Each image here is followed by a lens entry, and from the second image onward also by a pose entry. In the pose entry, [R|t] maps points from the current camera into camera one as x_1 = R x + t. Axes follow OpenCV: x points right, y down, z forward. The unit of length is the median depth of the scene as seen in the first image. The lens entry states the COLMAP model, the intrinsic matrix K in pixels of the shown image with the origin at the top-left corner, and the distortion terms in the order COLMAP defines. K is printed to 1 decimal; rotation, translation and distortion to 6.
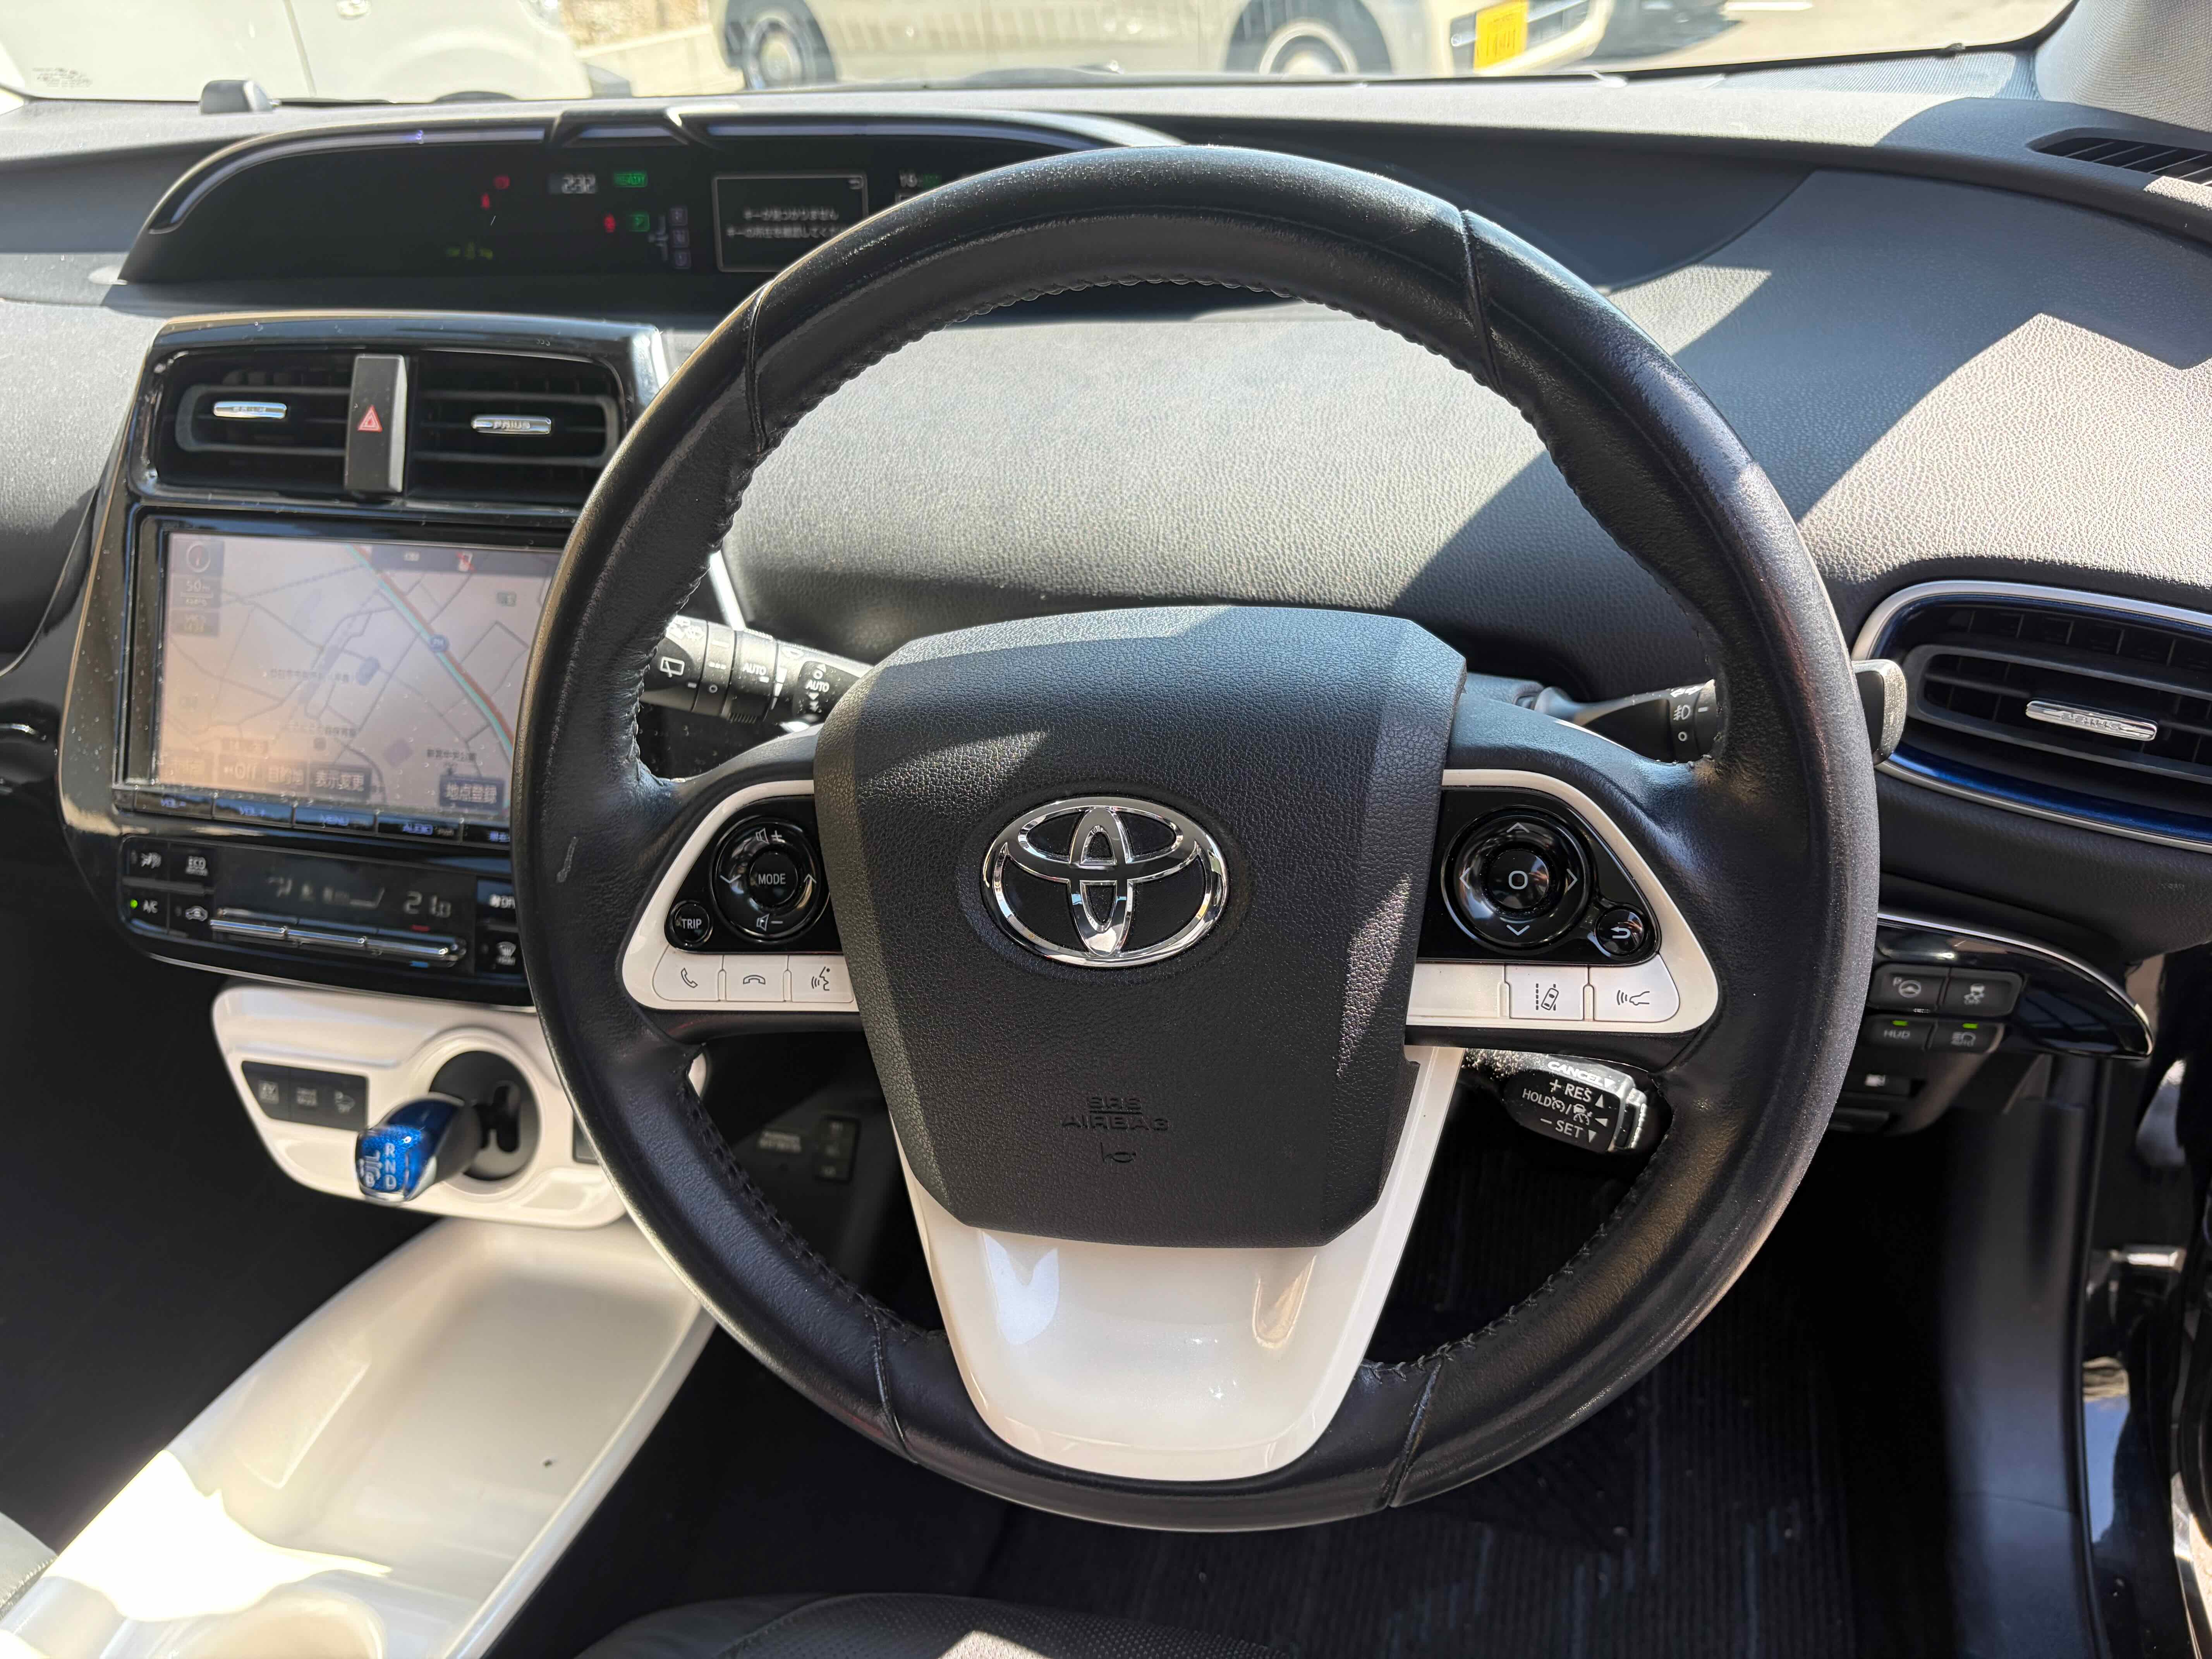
lens RADIAL K [[1701.4, 0, 1107.5], [0, 1701.4, 858.4], [0, 0, 1]] dist [-0.000669, -0.006833]
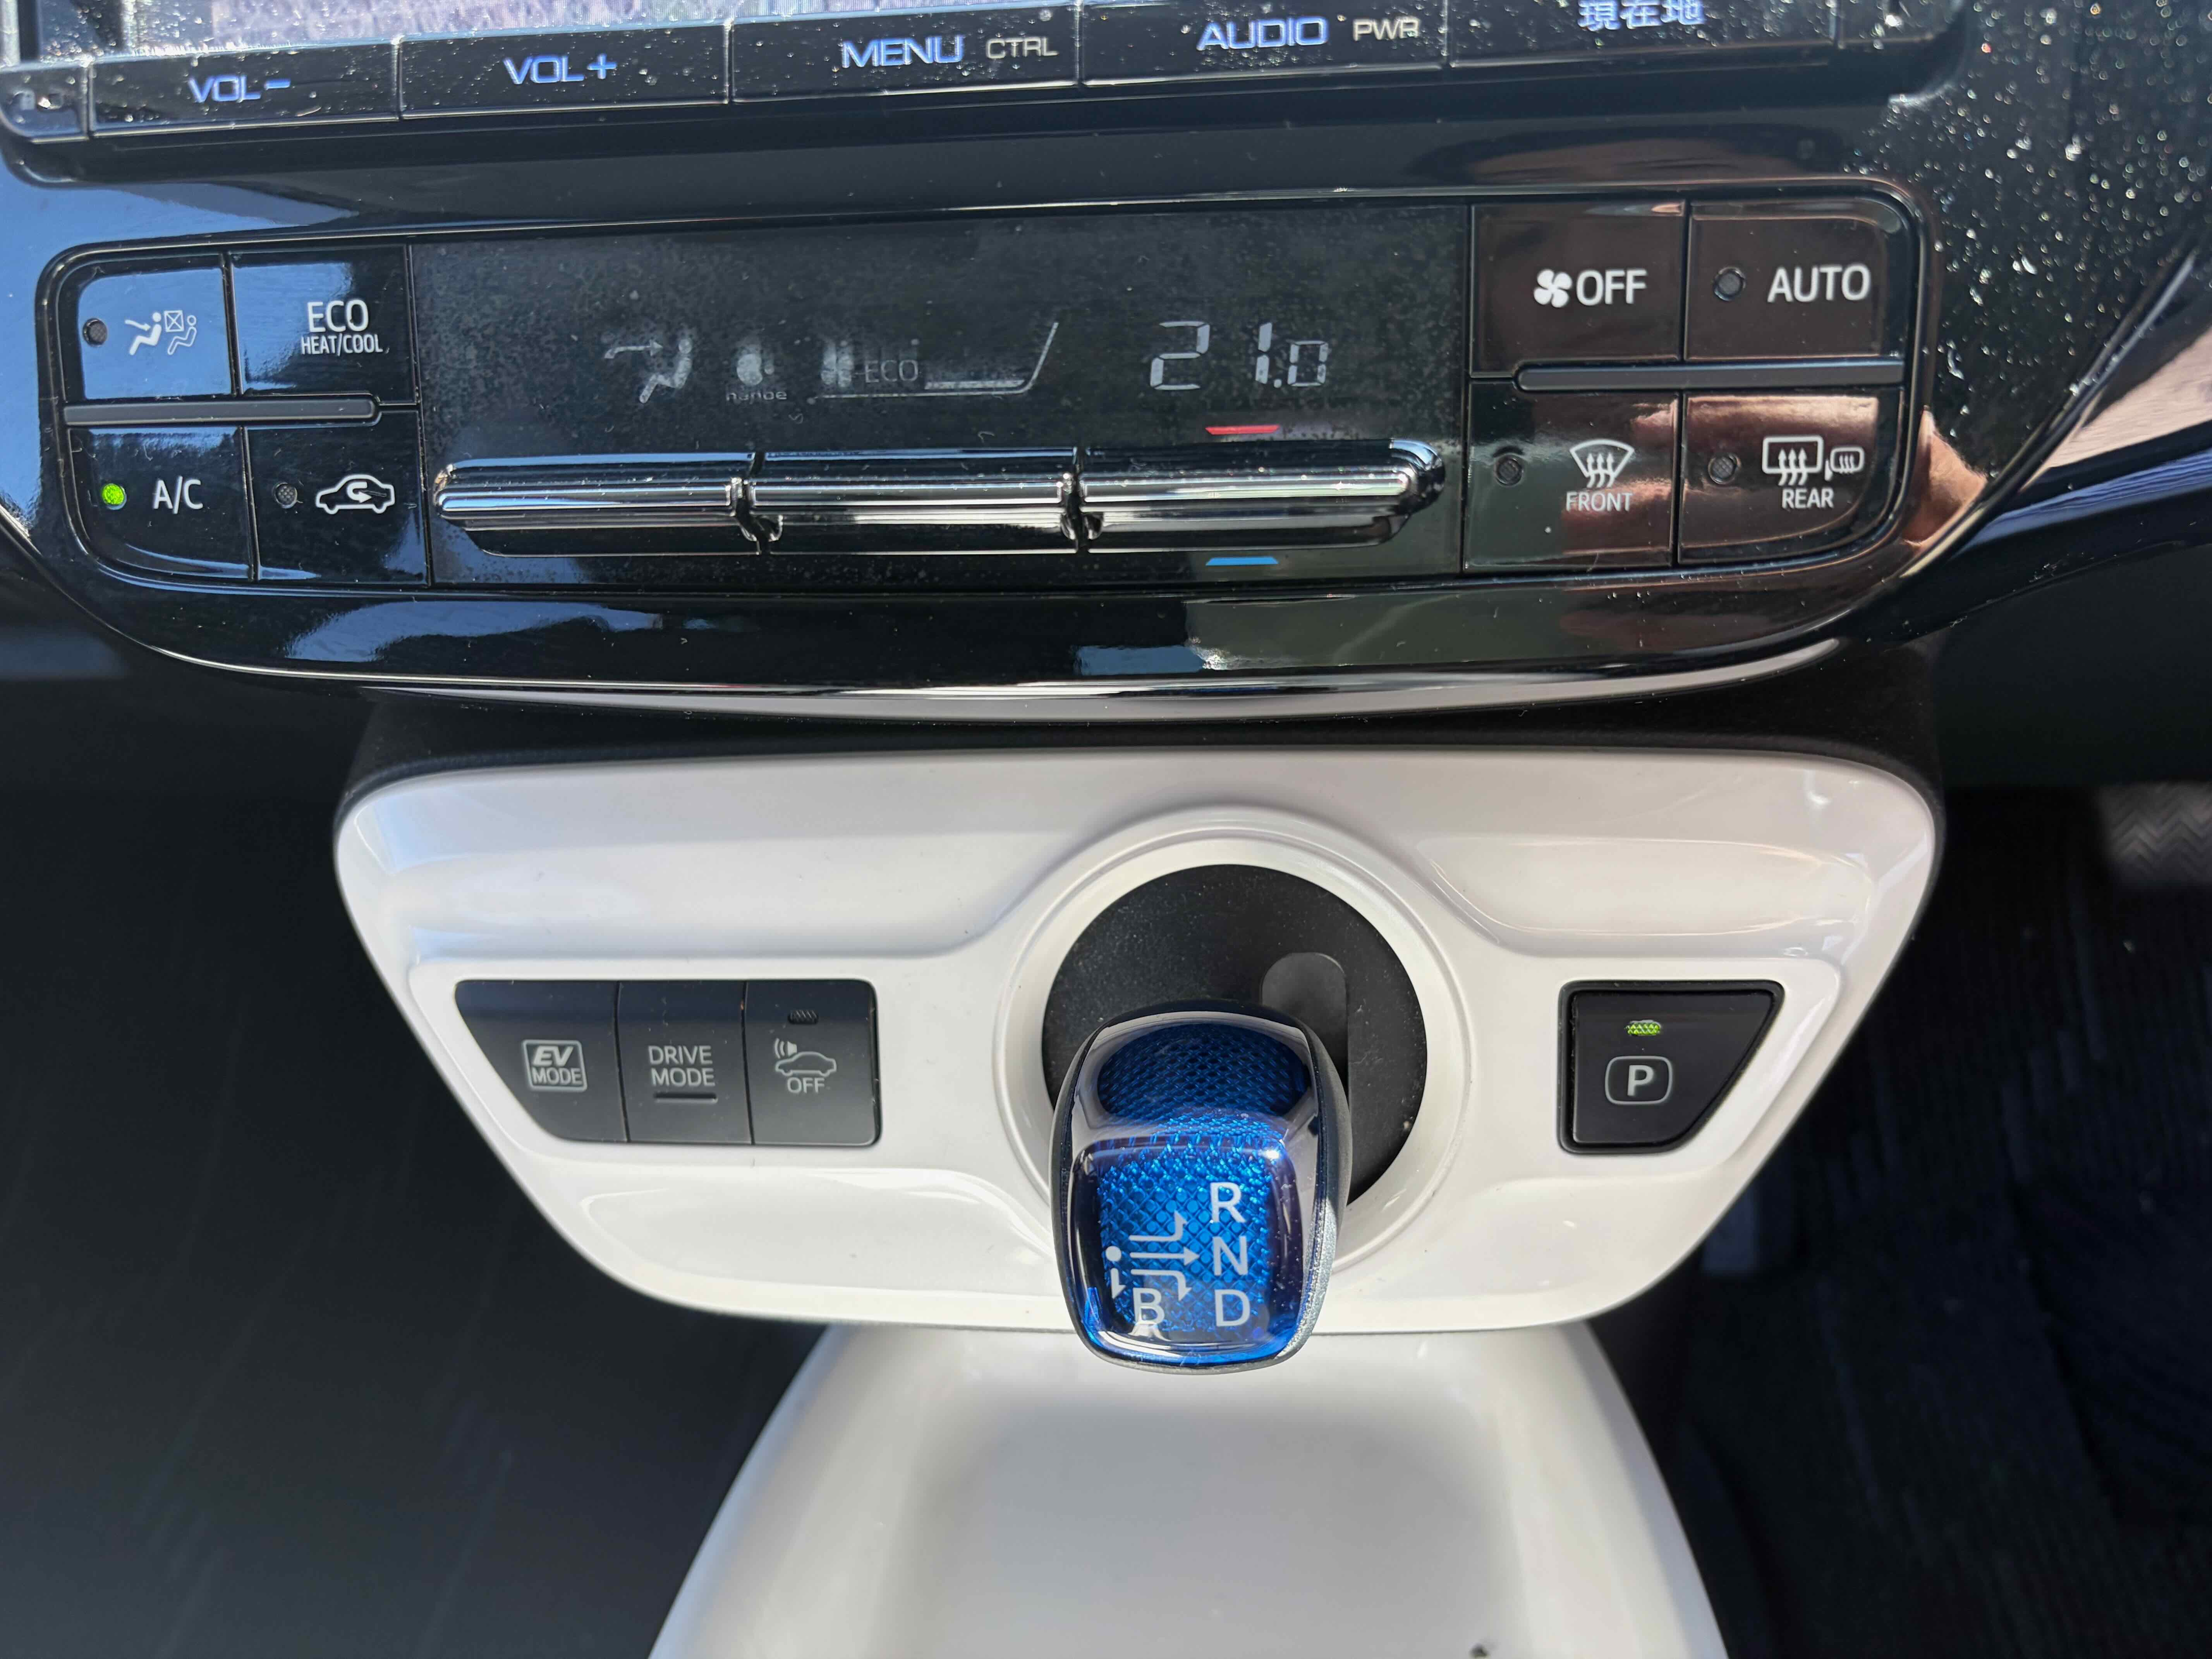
lens RADIAL K [[1854.5, 0, 1110.1], [0, 1854.5, 935.1], [0, 0, 1]] dist [-0.037133, -0.003760]
pose [[0.986735, -0.109683, 0.119678, -0.464091], [0.094753, 0.987745, 0.124026, 0.082654], [-0.131815, -0.111041, 0.985035, 0.676571]]
